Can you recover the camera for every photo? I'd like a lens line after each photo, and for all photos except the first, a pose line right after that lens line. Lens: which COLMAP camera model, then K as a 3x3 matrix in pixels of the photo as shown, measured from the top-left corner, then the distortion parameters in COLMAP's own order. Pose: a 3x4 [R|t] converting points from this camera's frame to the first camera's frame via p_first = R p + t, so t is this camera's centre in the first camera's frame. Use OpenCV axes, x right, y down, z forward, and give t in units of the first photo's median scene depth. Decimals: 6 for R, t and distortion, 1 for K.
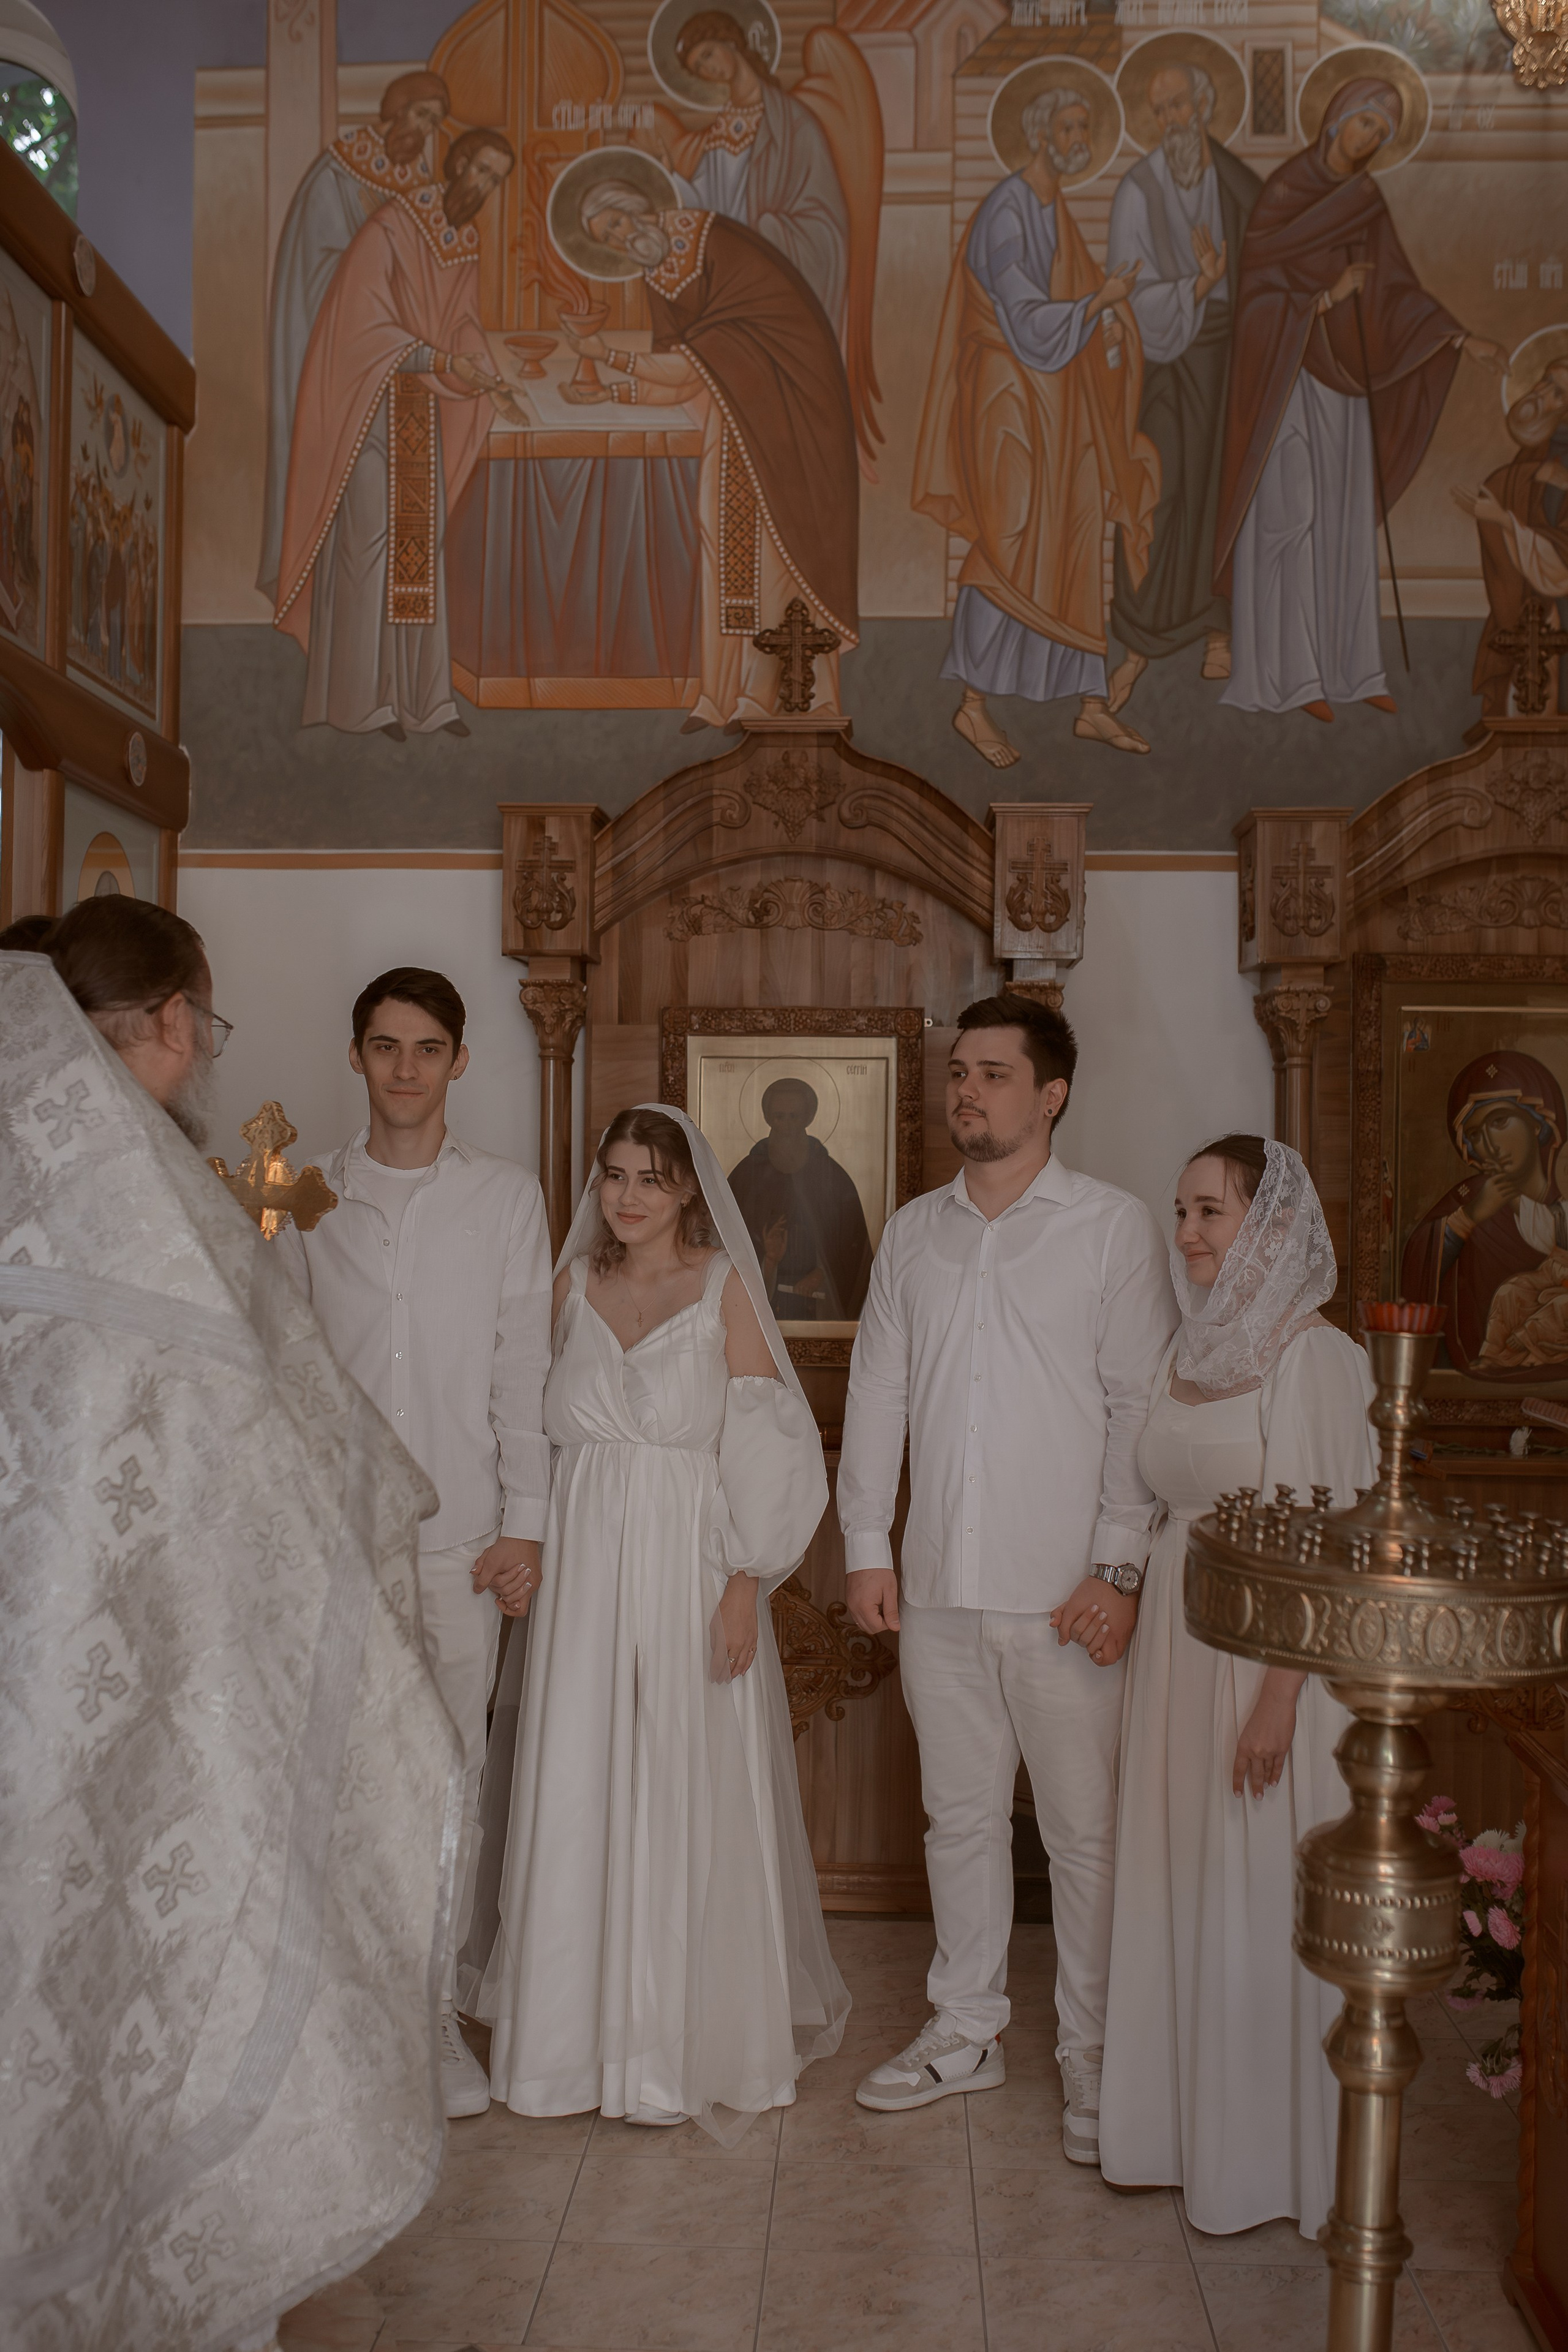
lens RADIAL K [[2348.0, 0, 733.6], [0, 2348.0, 1191.8], [0, 0, 1]] dist [-0.010677, 0.000000]
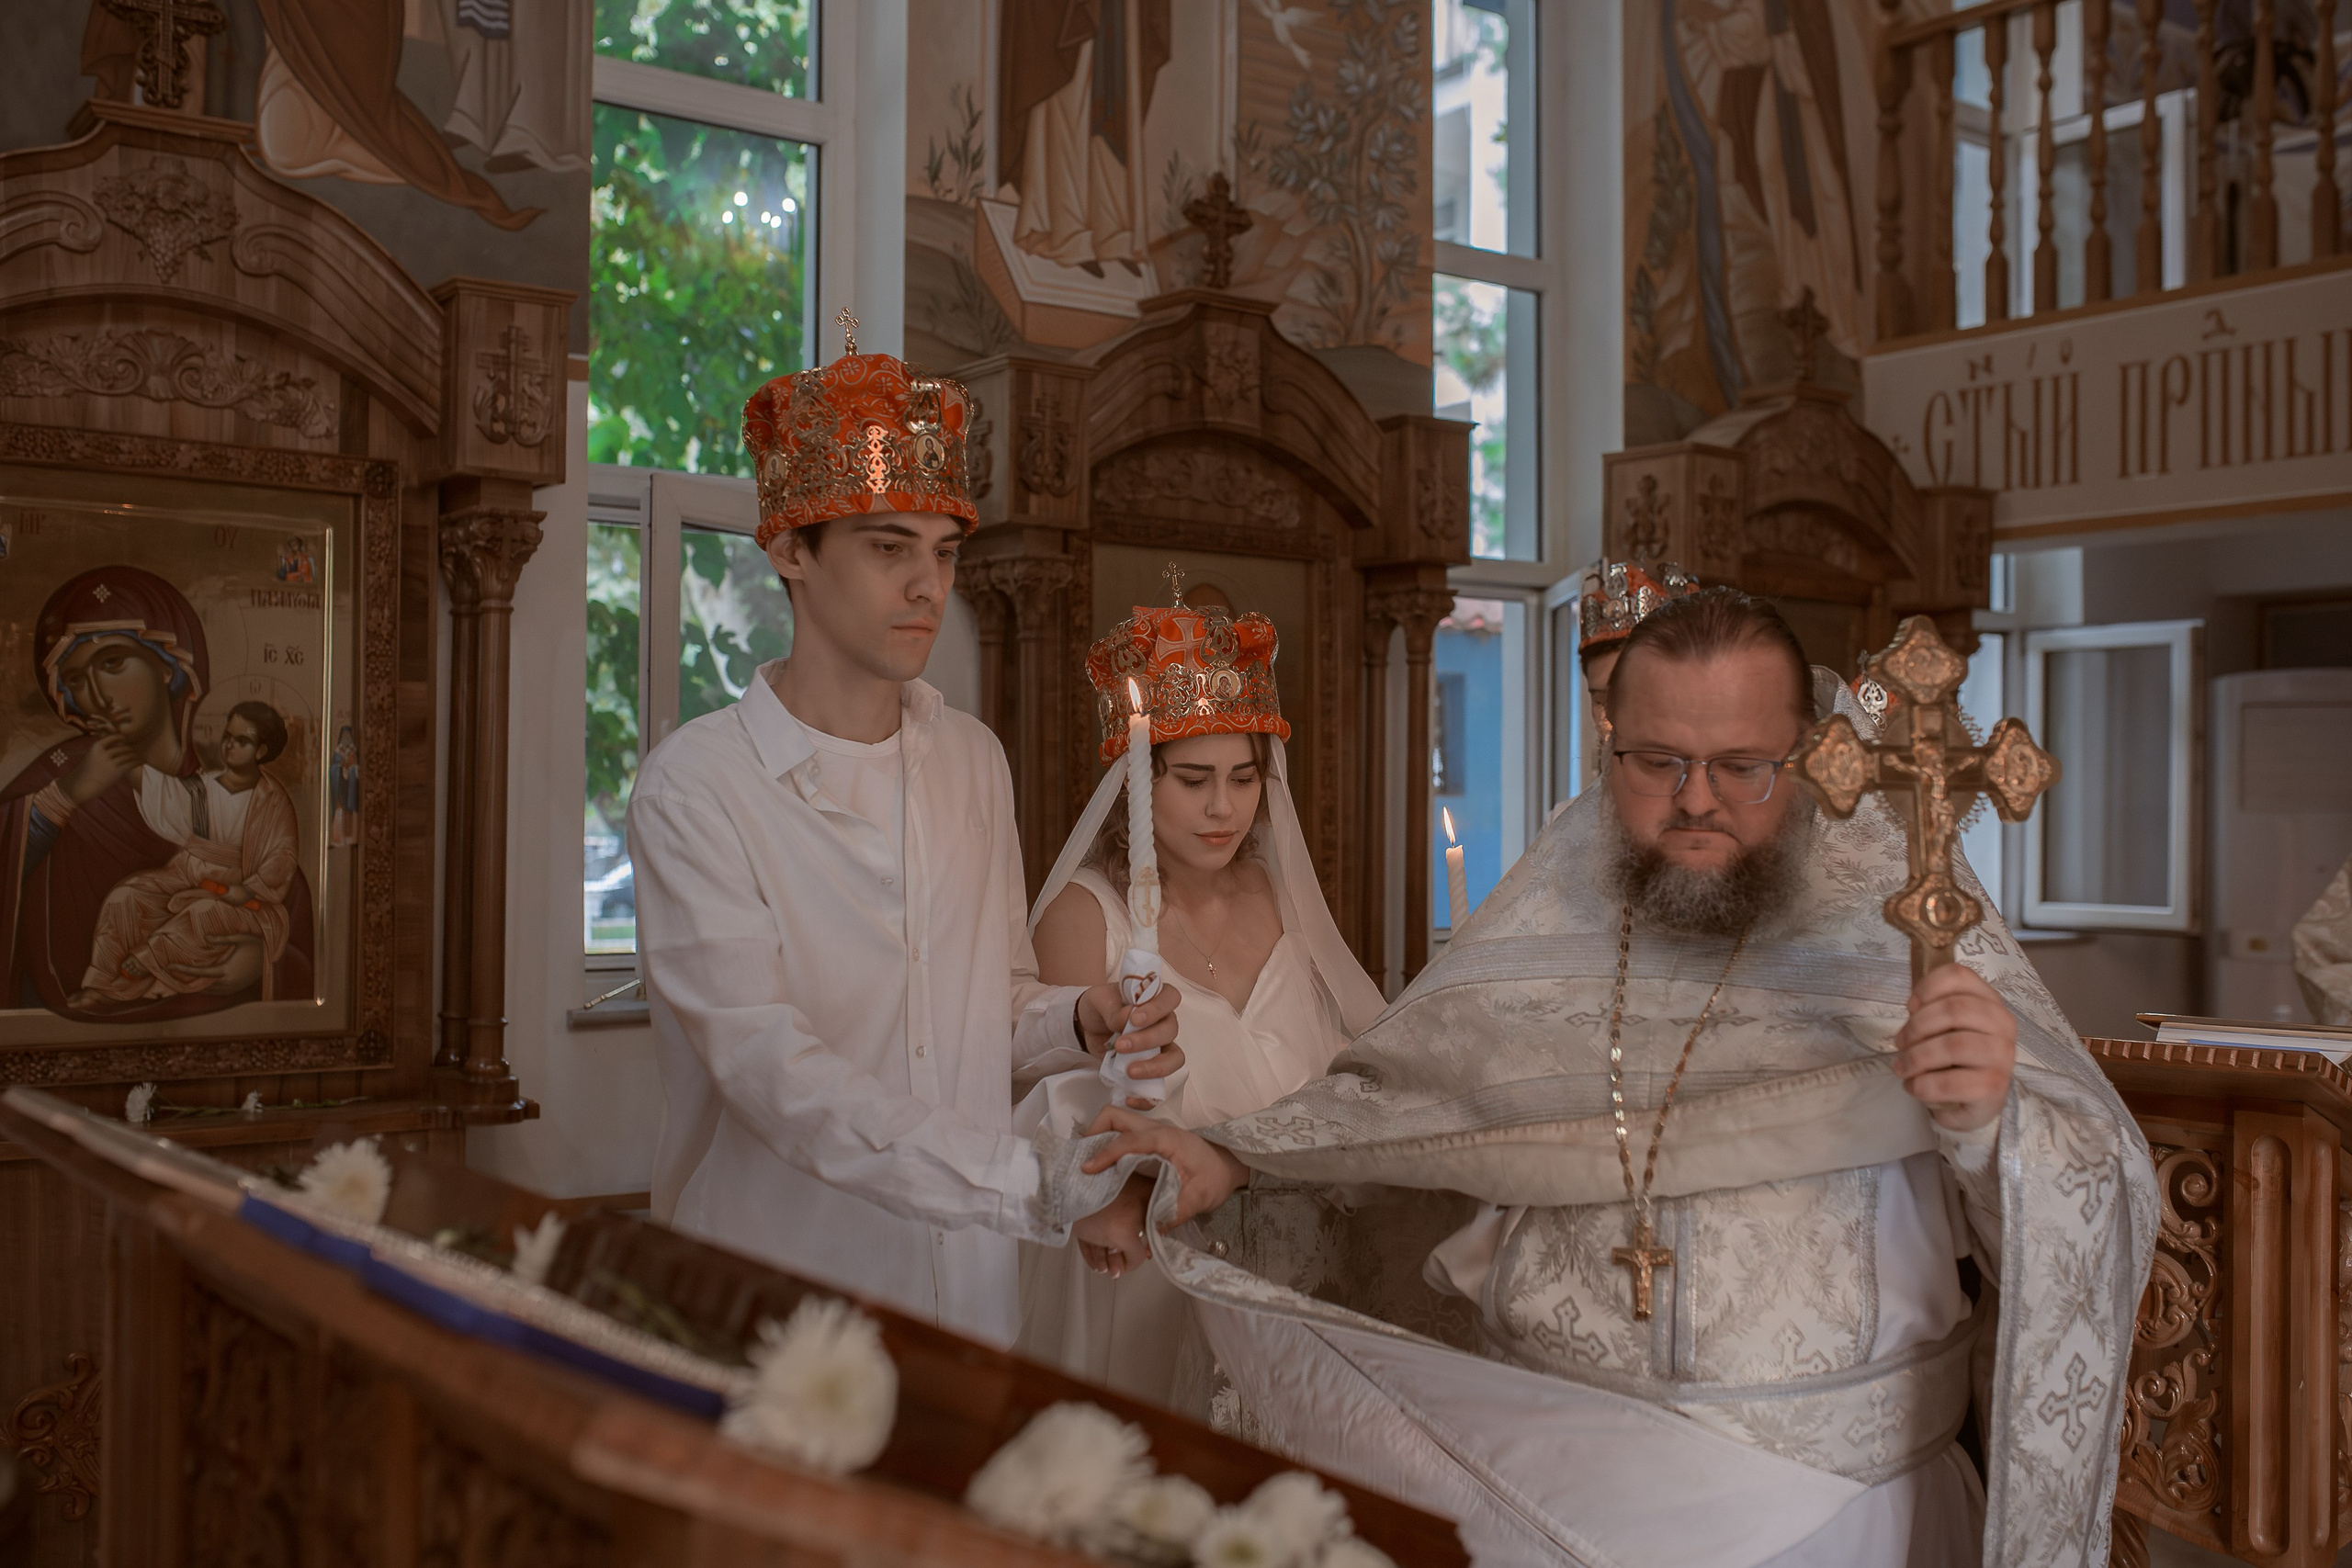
lens RADIAL K [[2347.7, 0, 1191.6], [0, 2347.7, 754.4], [0, 0, 1]] dist [-0.010677, 0.000000]
pose [[0.765250, 0.008093, 0.643683, 0.113374], [0.001624, 0.999894, -0.014502, 0.009114], [-0.643731, 0.012143, 0.765155, 0.227151]]
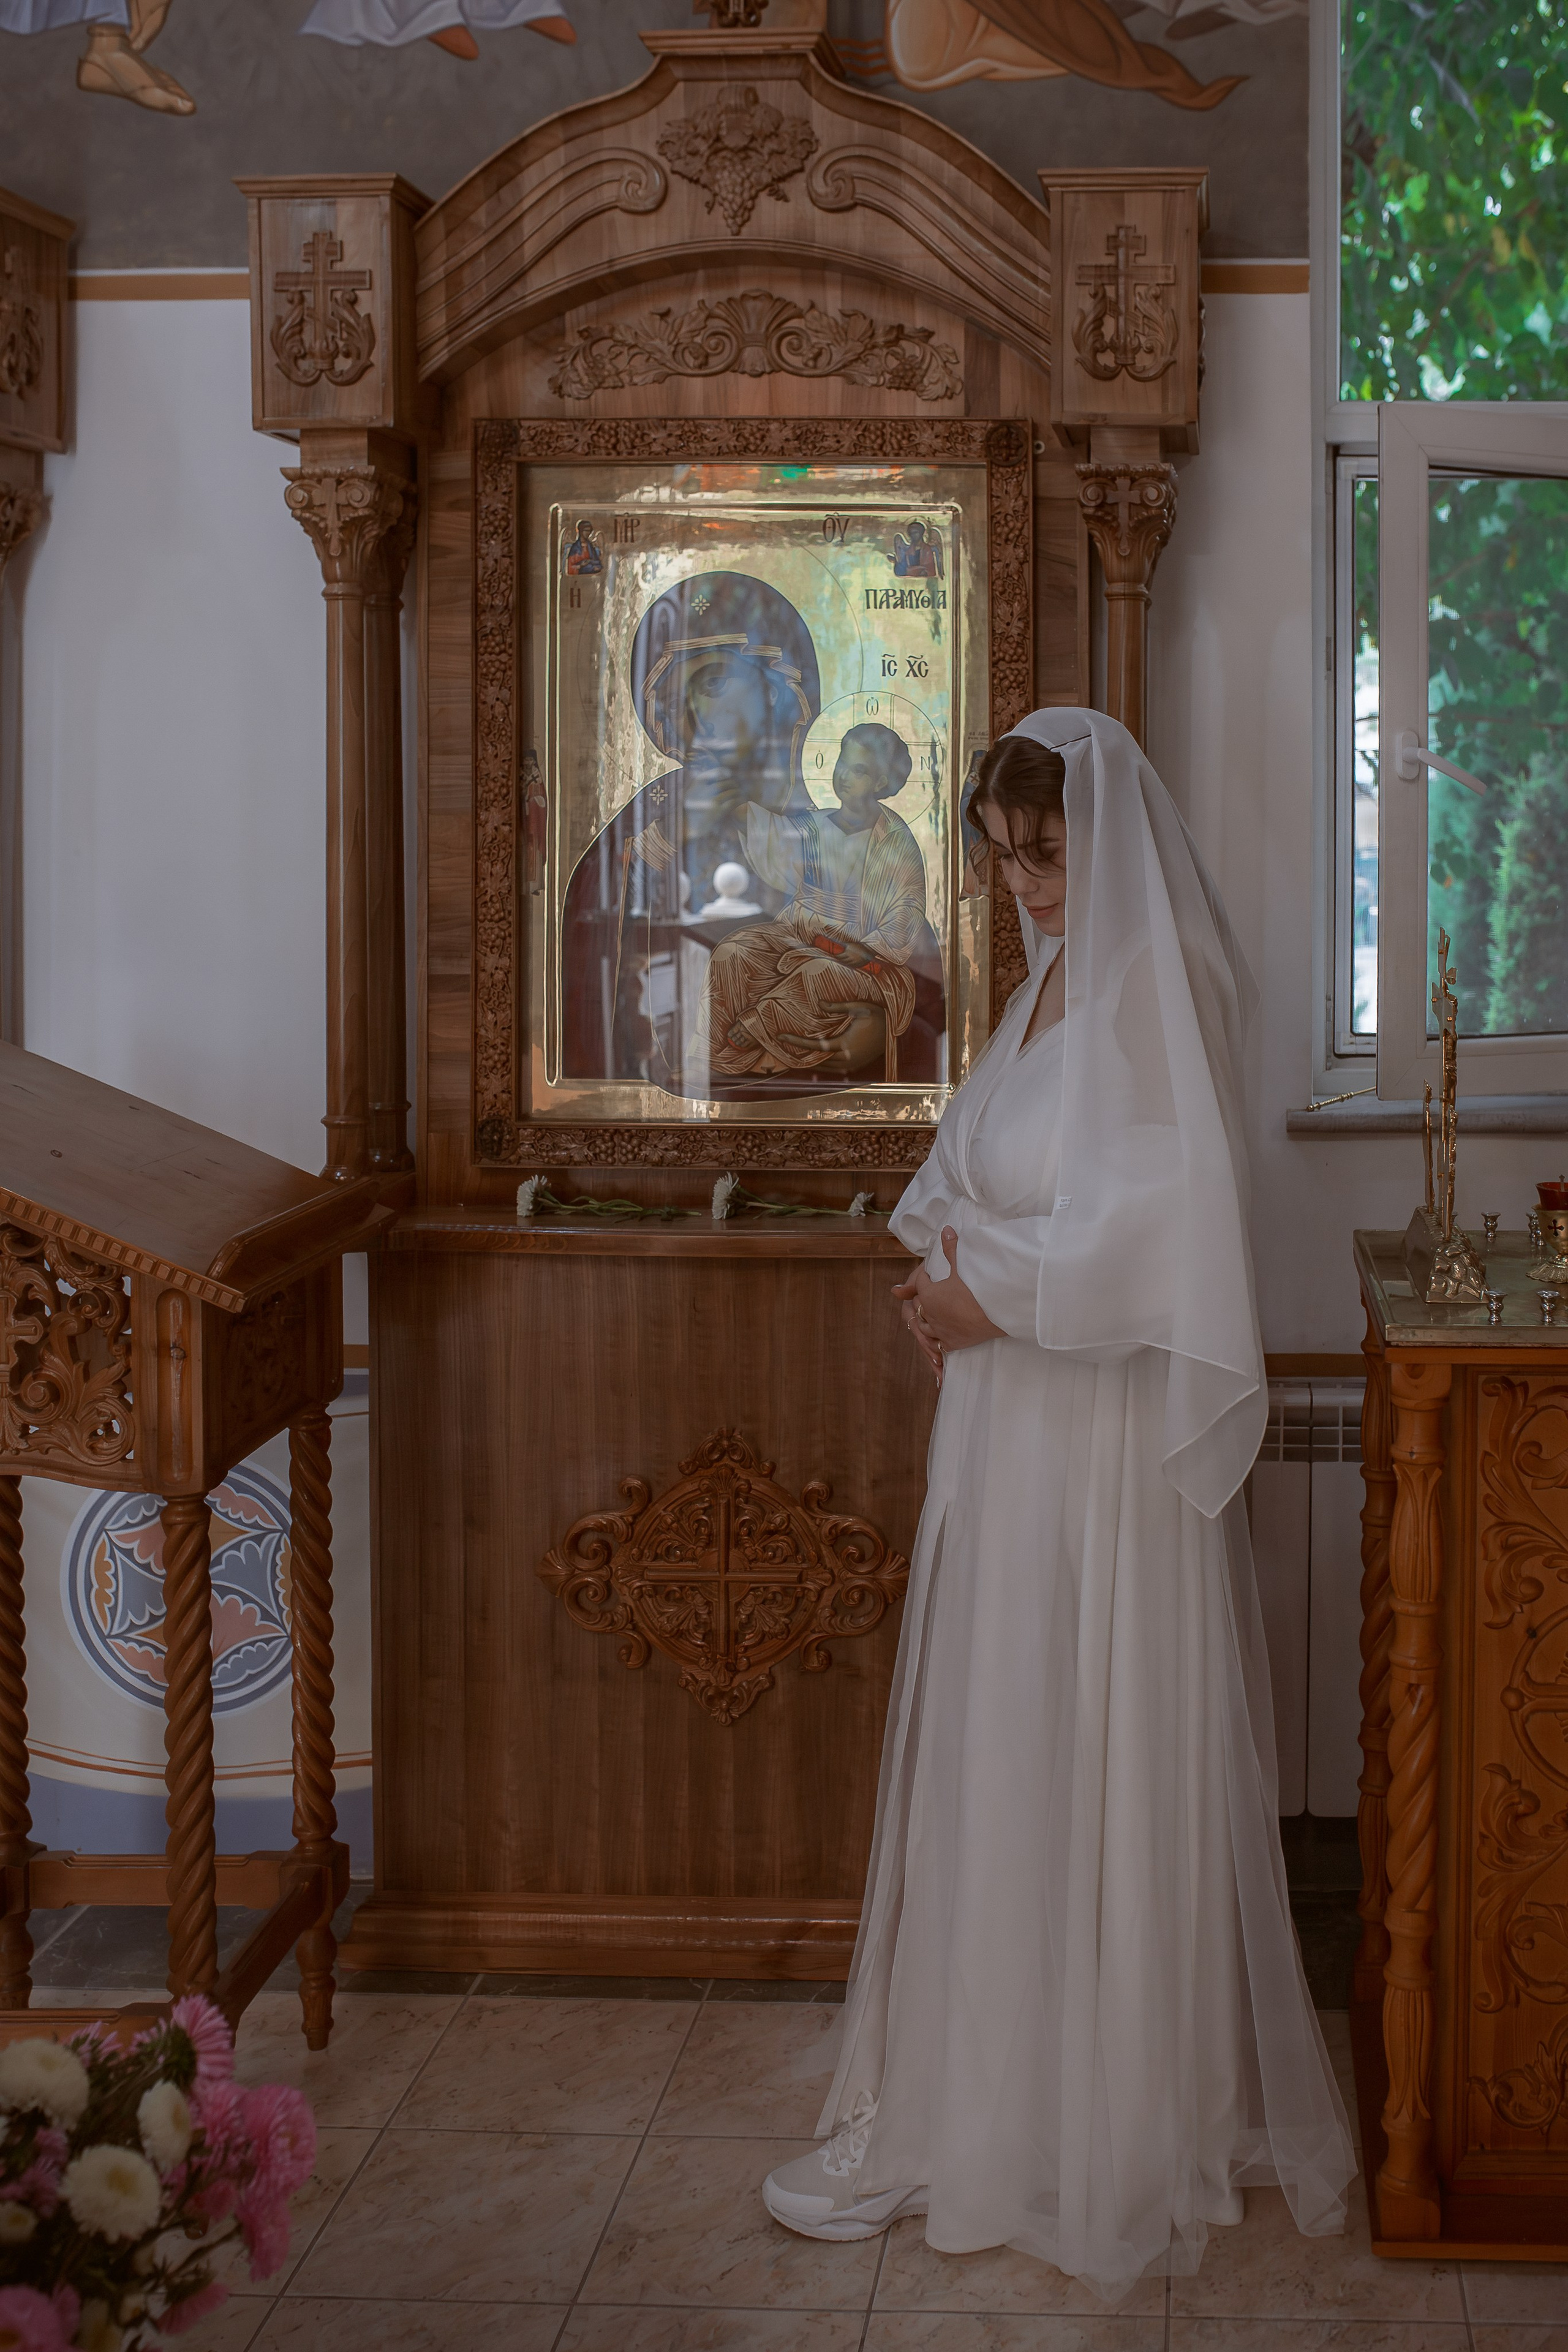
lens RADIAL K [[2348.0, 0, 1077.0], [0, 2348.0, 801.6], [0, 0, 1]] dist [-0.010677, 0.000000]
pose [[0.999874, -0.011212, 0.011213, 0.408890], [0.011166, 0.999929, 0.004190, -0.000234], [-0.011259, -0.004064, 0.999928, 0.362685]]
